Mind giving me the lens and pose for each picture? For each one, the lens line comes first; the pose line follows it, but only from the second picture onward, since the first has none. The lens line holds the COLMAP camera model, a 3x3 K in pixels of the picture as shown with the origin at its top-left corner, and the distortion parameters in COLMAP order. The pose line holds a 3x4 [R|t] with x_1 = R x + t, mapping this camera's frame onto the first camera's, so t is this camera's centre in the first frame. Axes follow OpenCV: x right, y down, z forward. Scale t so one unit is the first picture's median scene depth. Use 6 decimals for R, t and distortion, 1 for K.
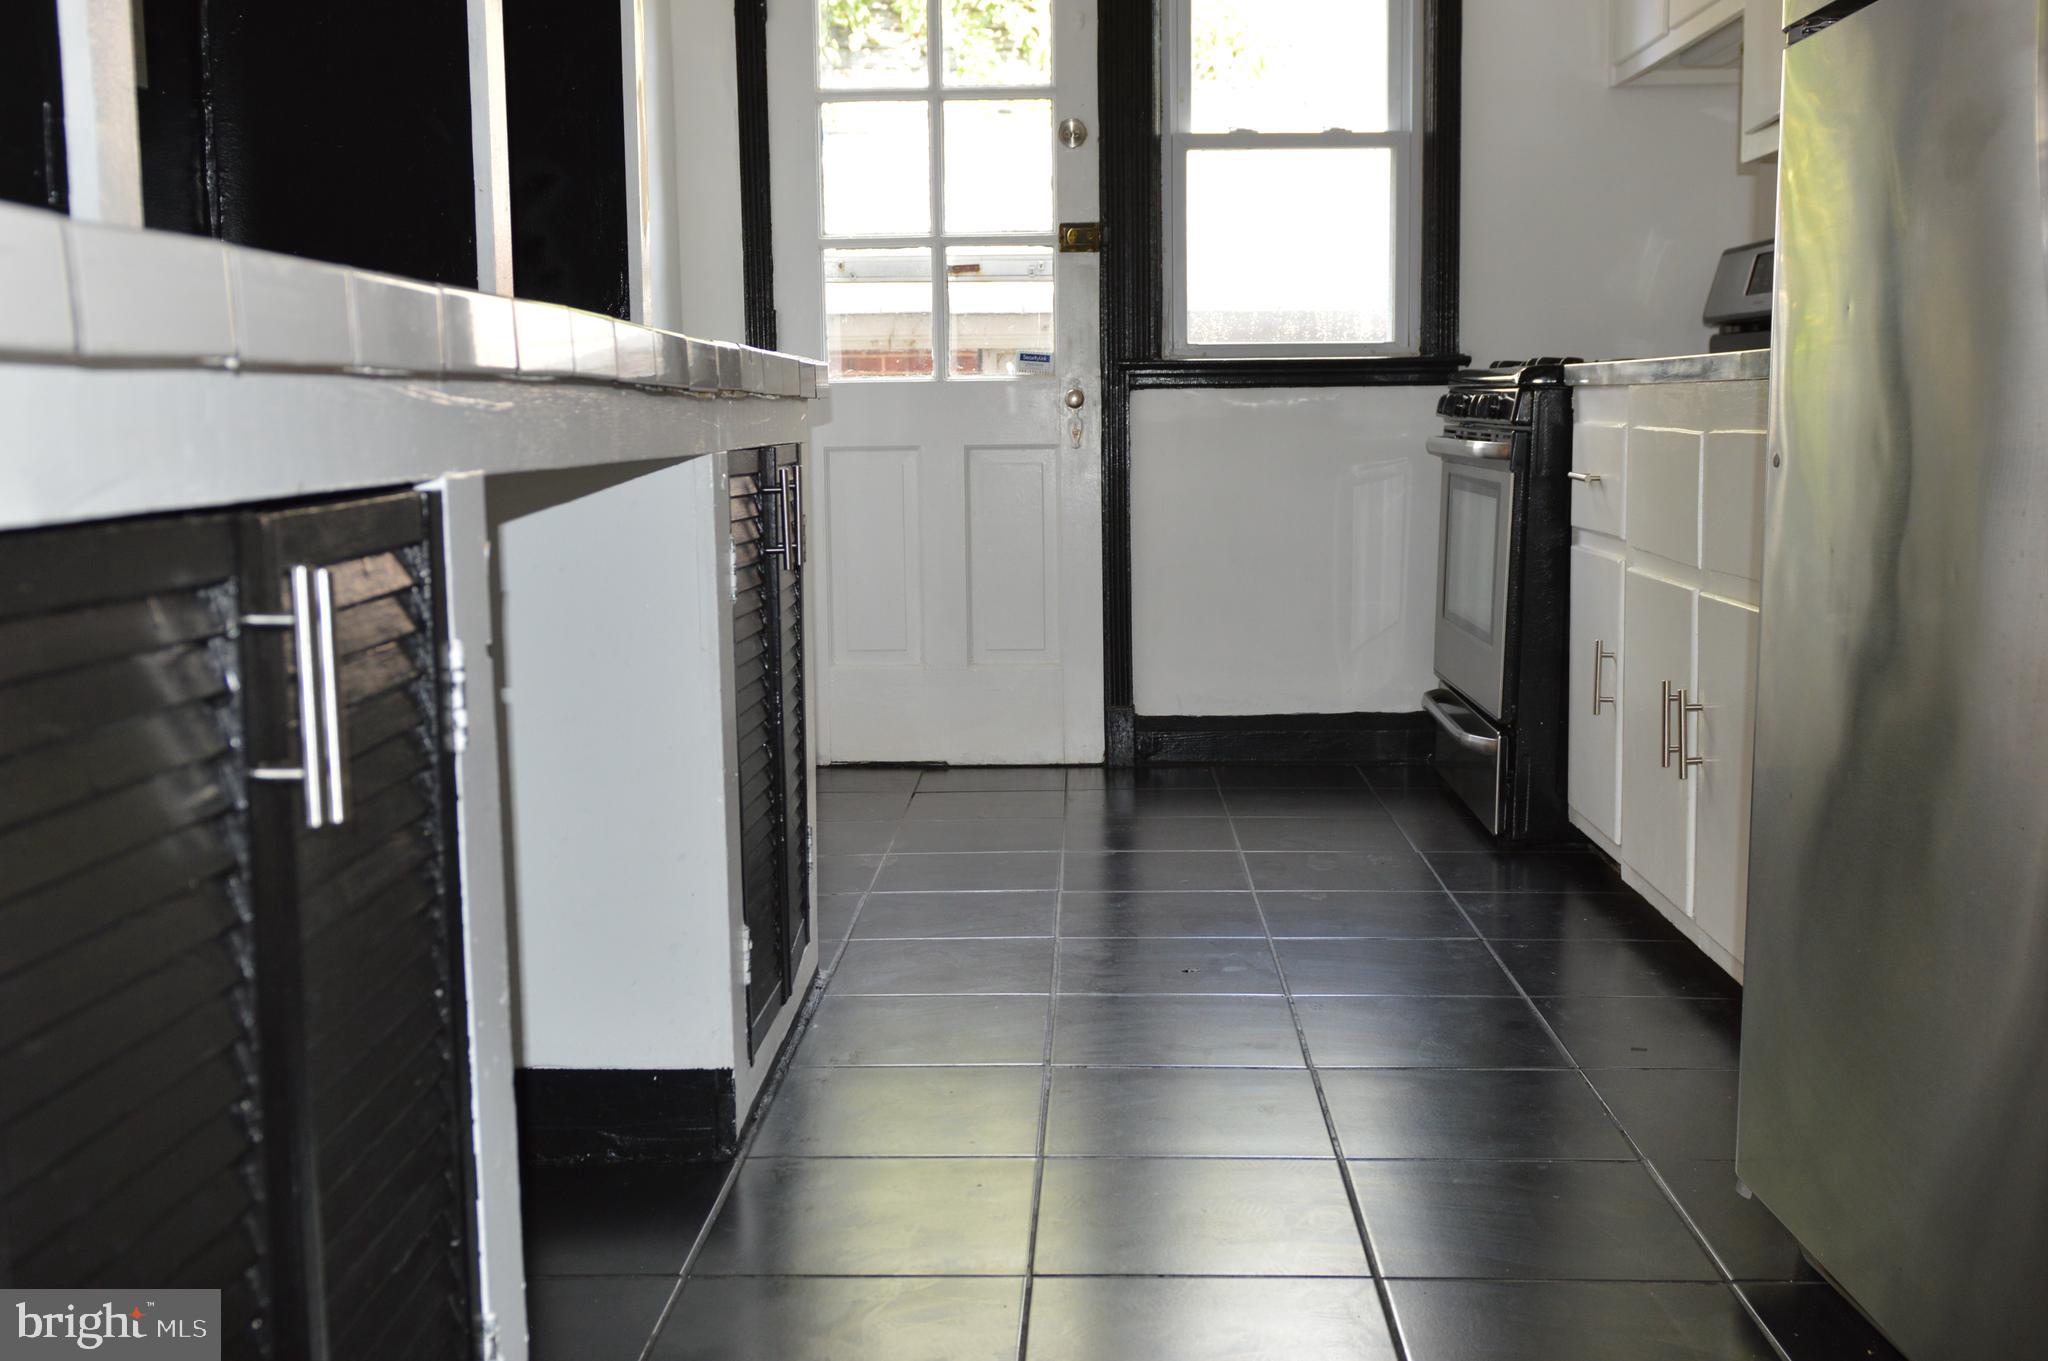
lens RADIAL K [[2152.4, 0, 1024.0], [0, 2152.4, 680.5], [0, 0, 1]] dist [-0.012078, 0.002264]
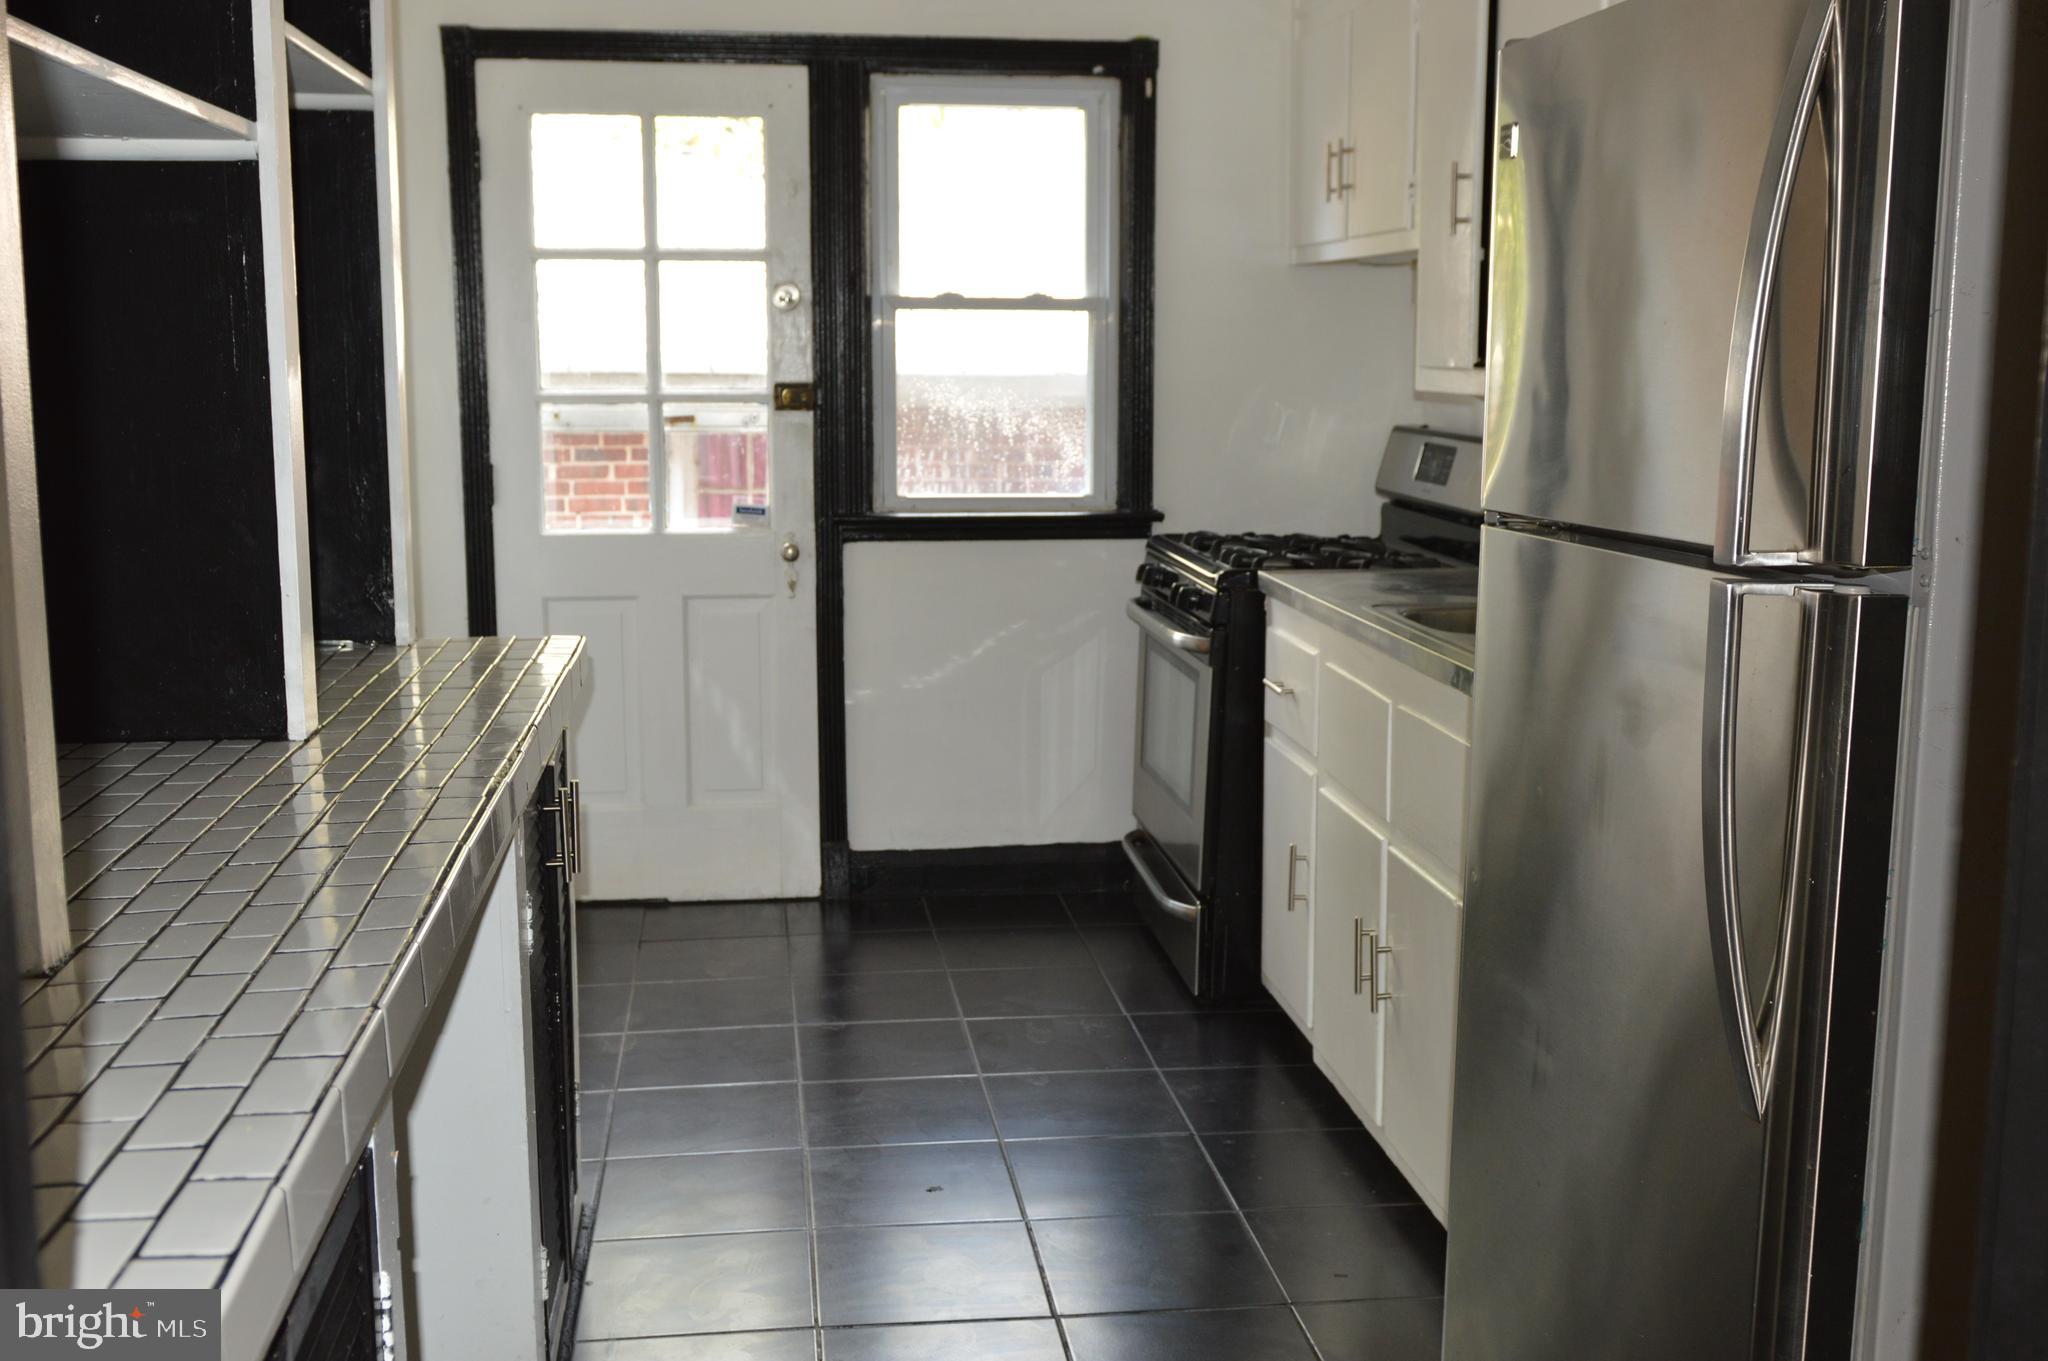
lens RADIAL K [[2152.4, 0, 1024.0], [0, 2152.4, 680.5], [0, 0, 1]] dist [-0.012078, 0.002264]
pose [[0.987370, -0.011088, 0.158044, -0.030306], [0.006101, 0.999469, 0.032010, -0.103045], [-0.158315, -0.030642, 0.986913, -0.044070]]
